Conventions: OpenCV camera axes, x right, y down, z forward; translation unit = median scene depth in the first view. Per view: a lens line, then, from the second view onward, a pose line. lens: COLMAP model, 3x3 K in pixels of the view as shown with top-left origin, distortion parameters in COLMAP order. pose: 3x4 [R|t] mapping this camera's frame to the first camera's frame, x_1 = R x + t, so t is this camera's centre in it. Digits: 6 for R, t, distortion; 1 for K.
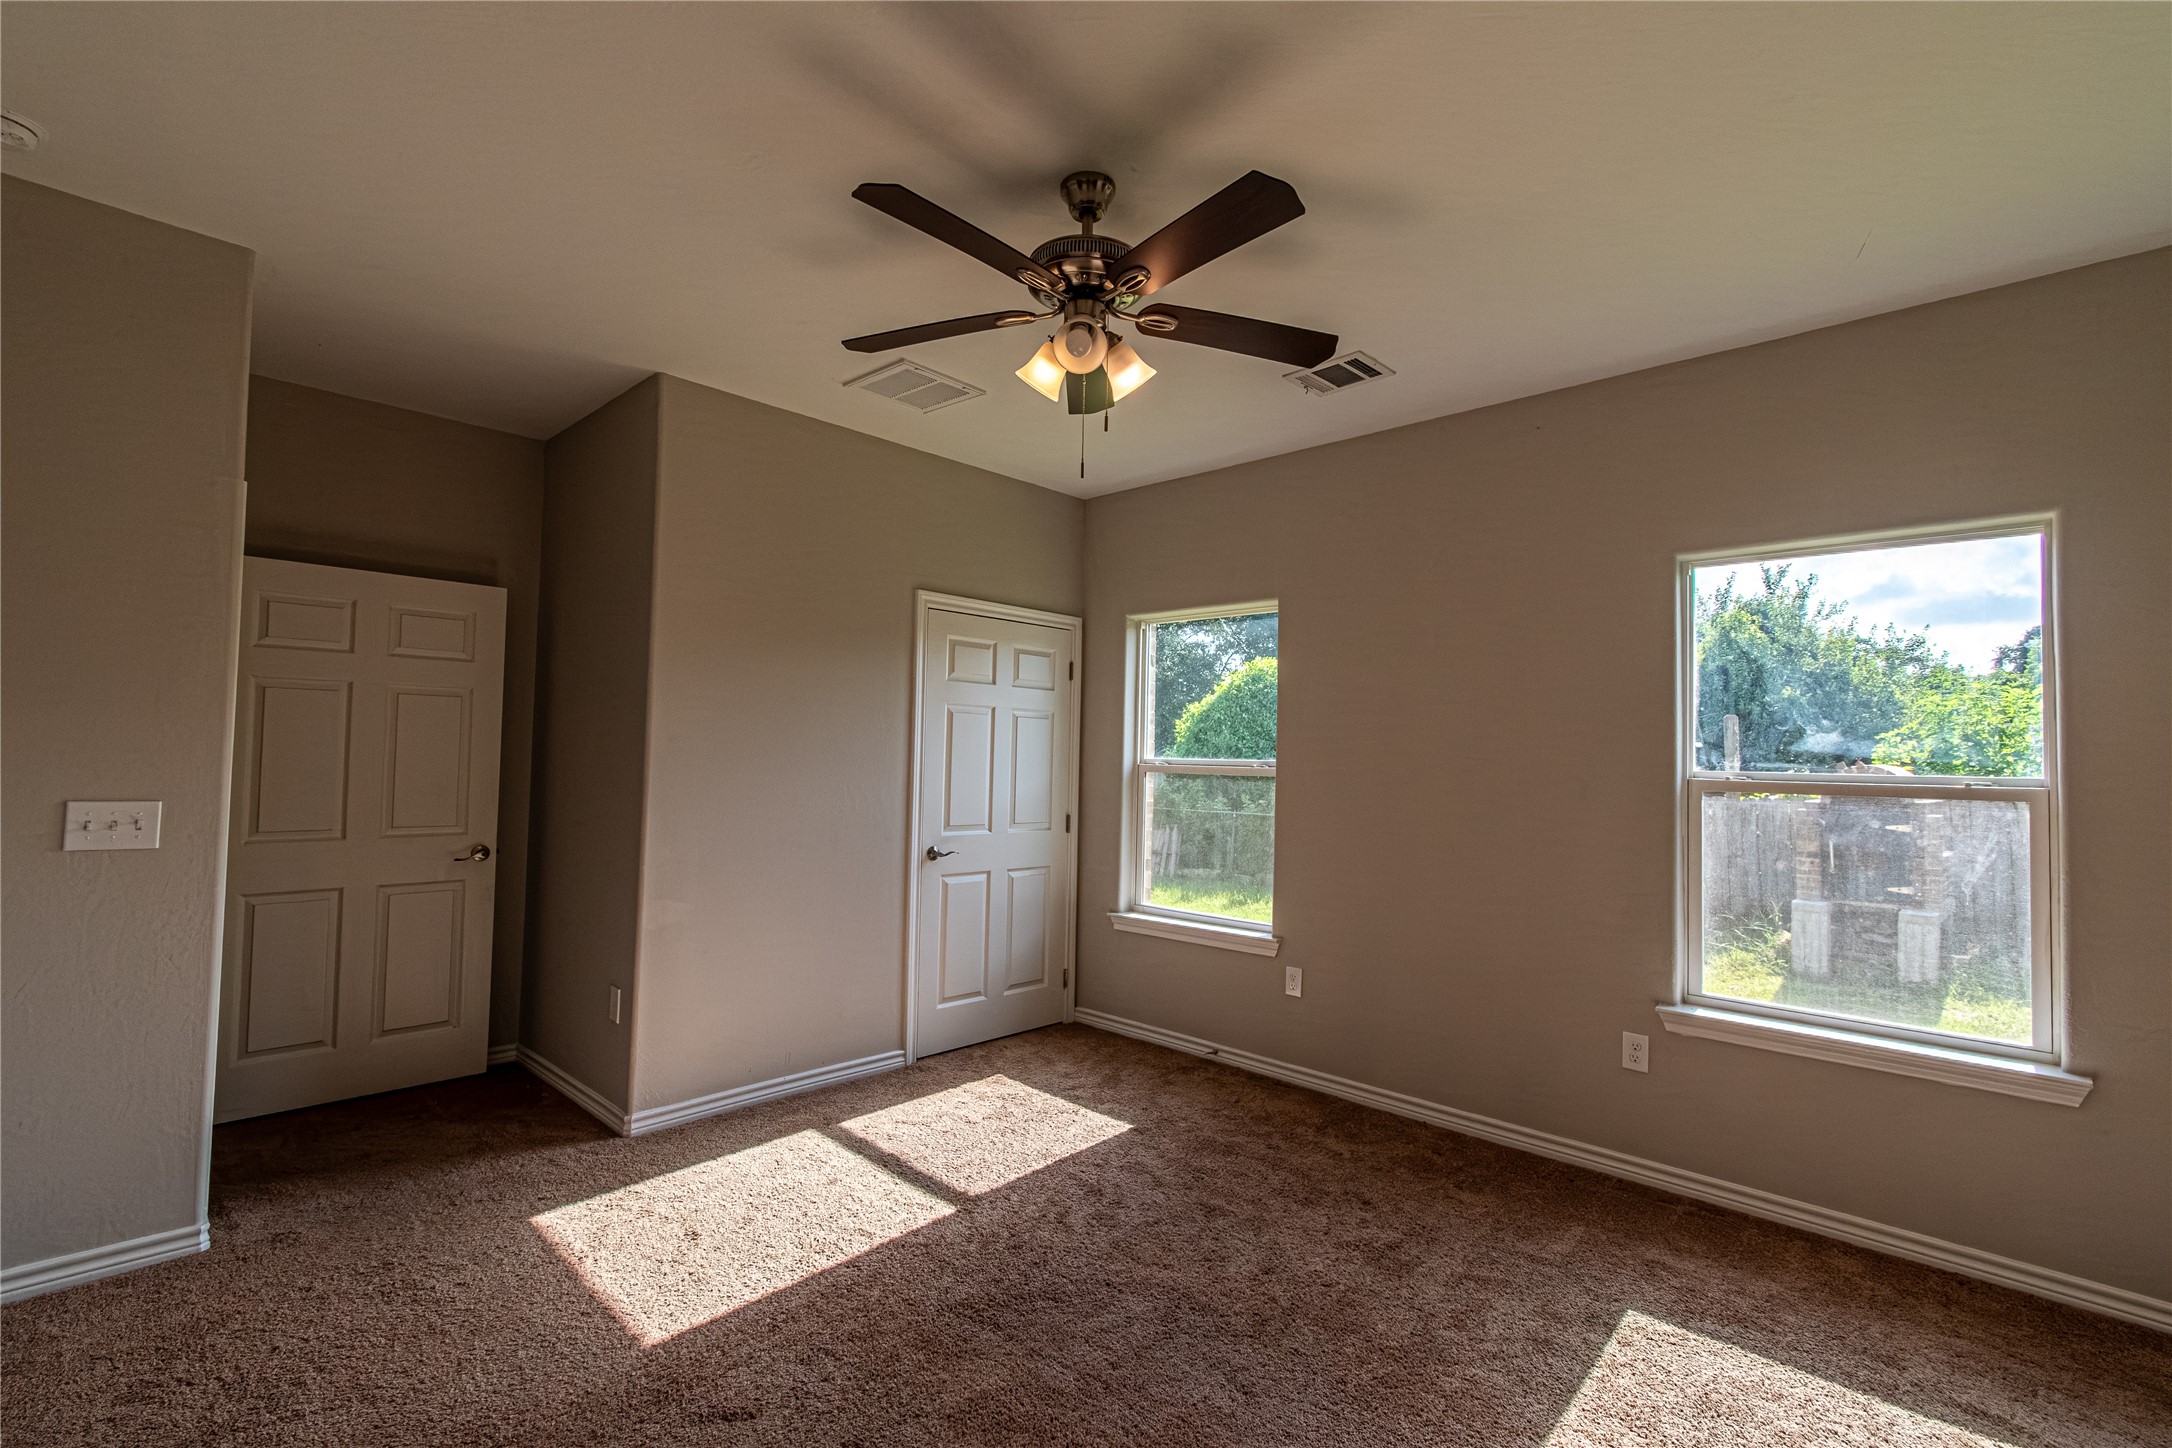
lens RADIAL K [[970.1, 0, 1086.0], [0, 970.1, 724.0], [0, 0, 1]] dist [0.001593, -0.000159]
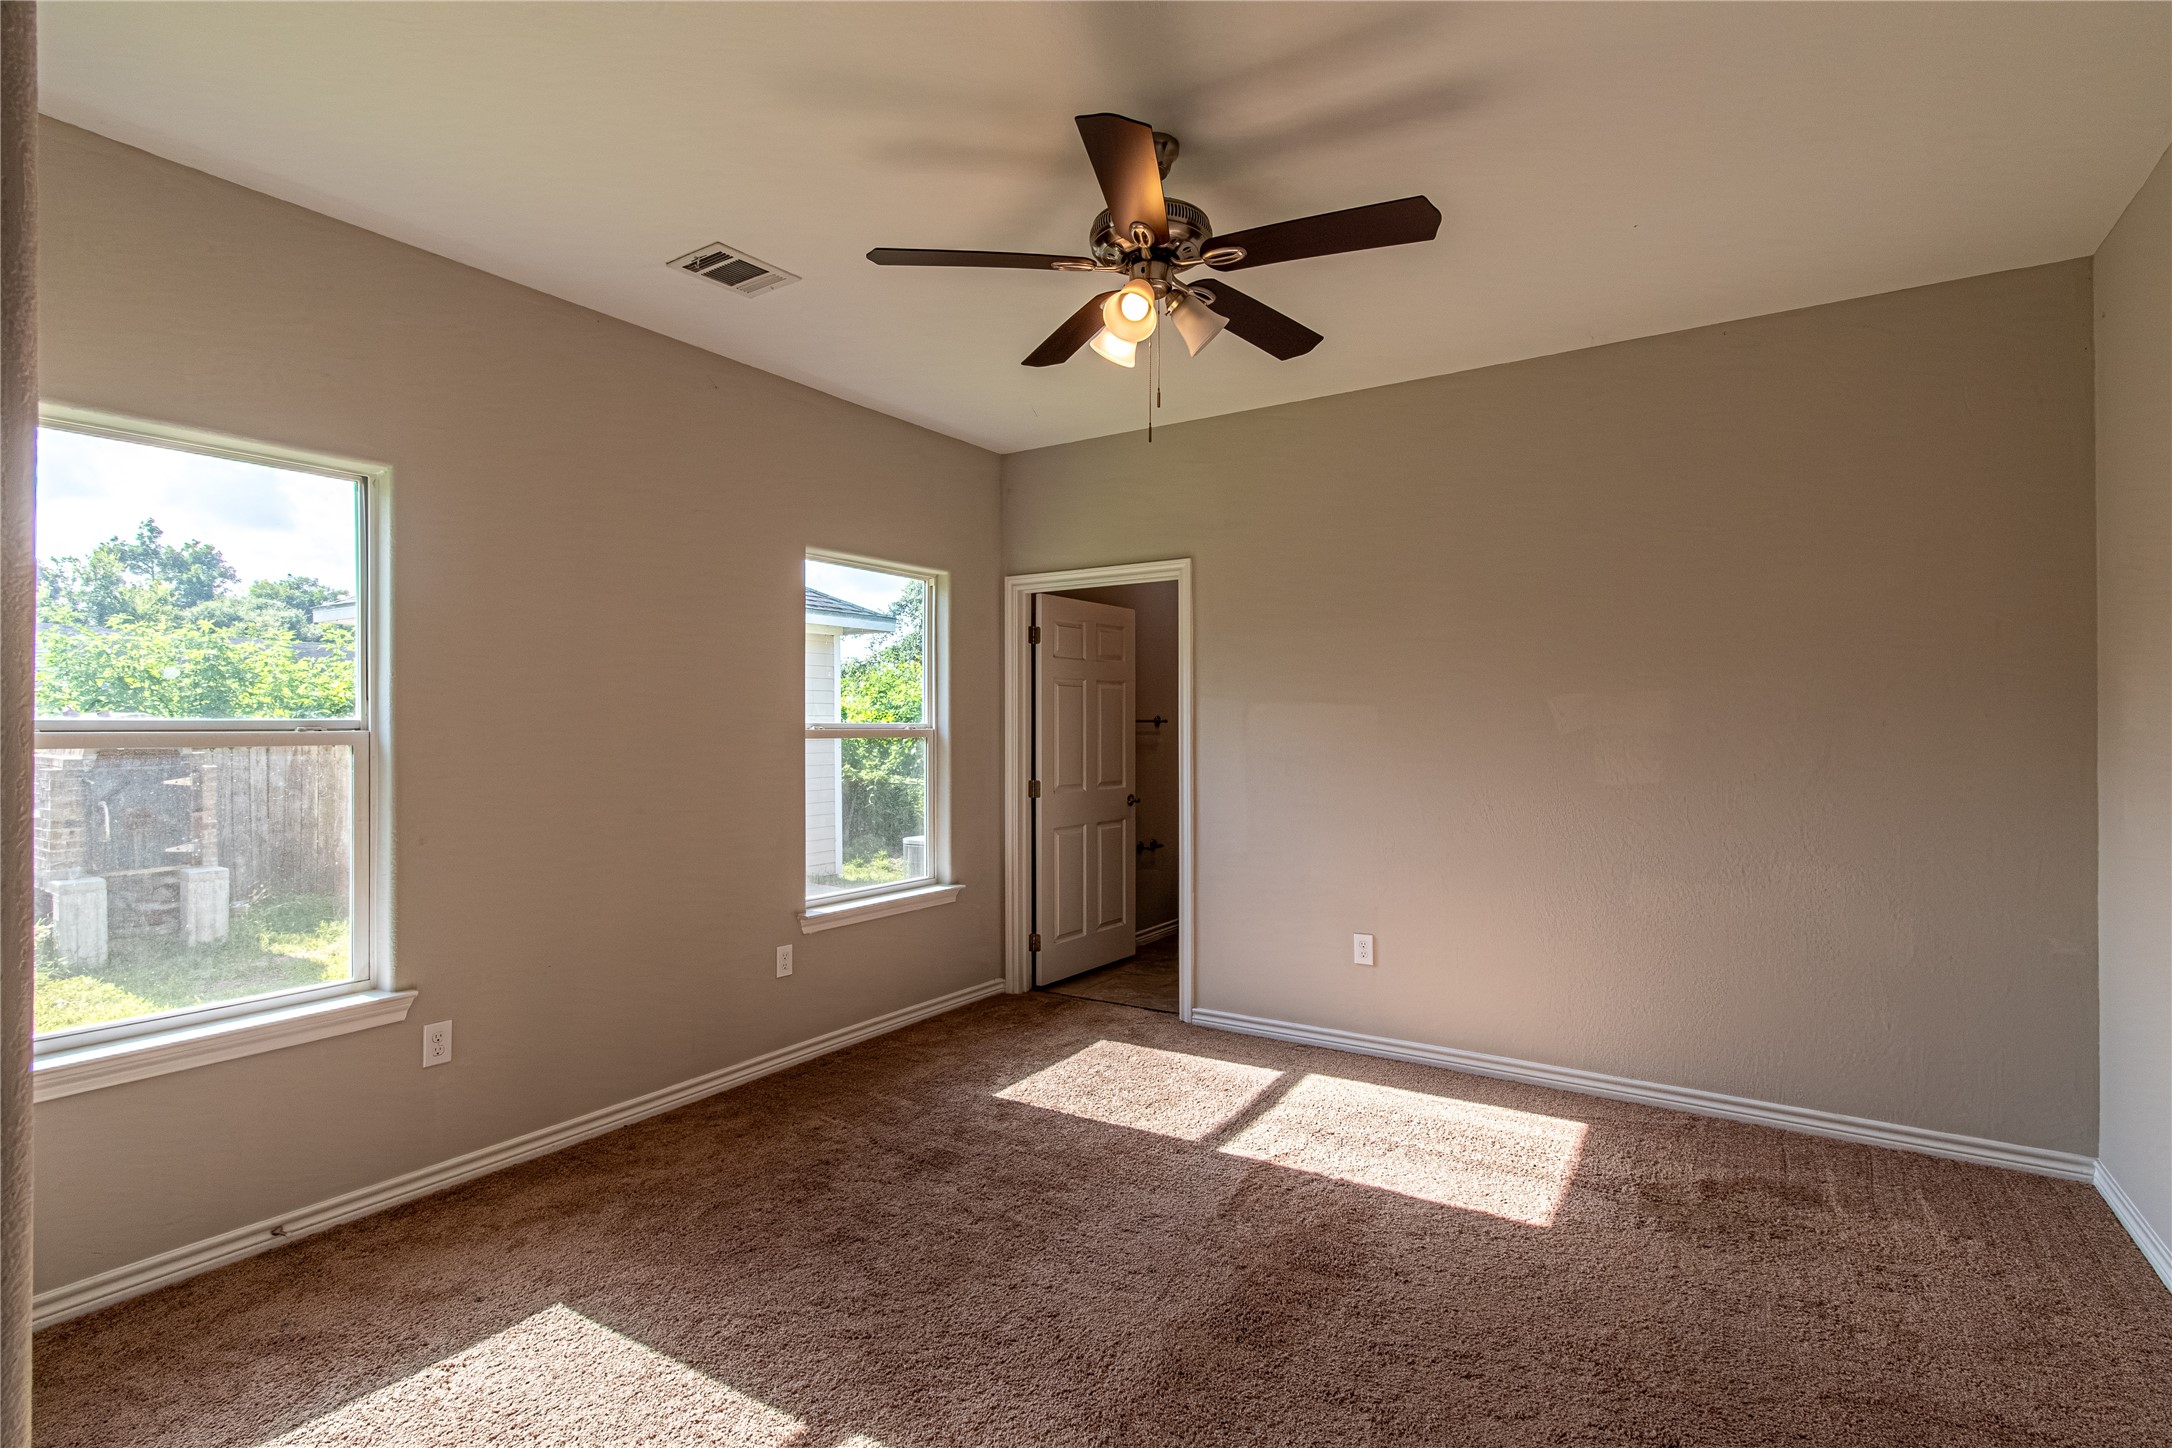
lens RADIAL K [[1046.4, 0, 1086.0], [0, 1046.4, 724.0], [0, 0, 1]] dist [0.001413, -0.000197]
pose [[-0.199416, -0.017207, 0.979764, -0.671673], [-0.040927, 0.999120, 0.009217, 0.019423], [-0.979060, -0.038261, -0.199945, 0.806274]]
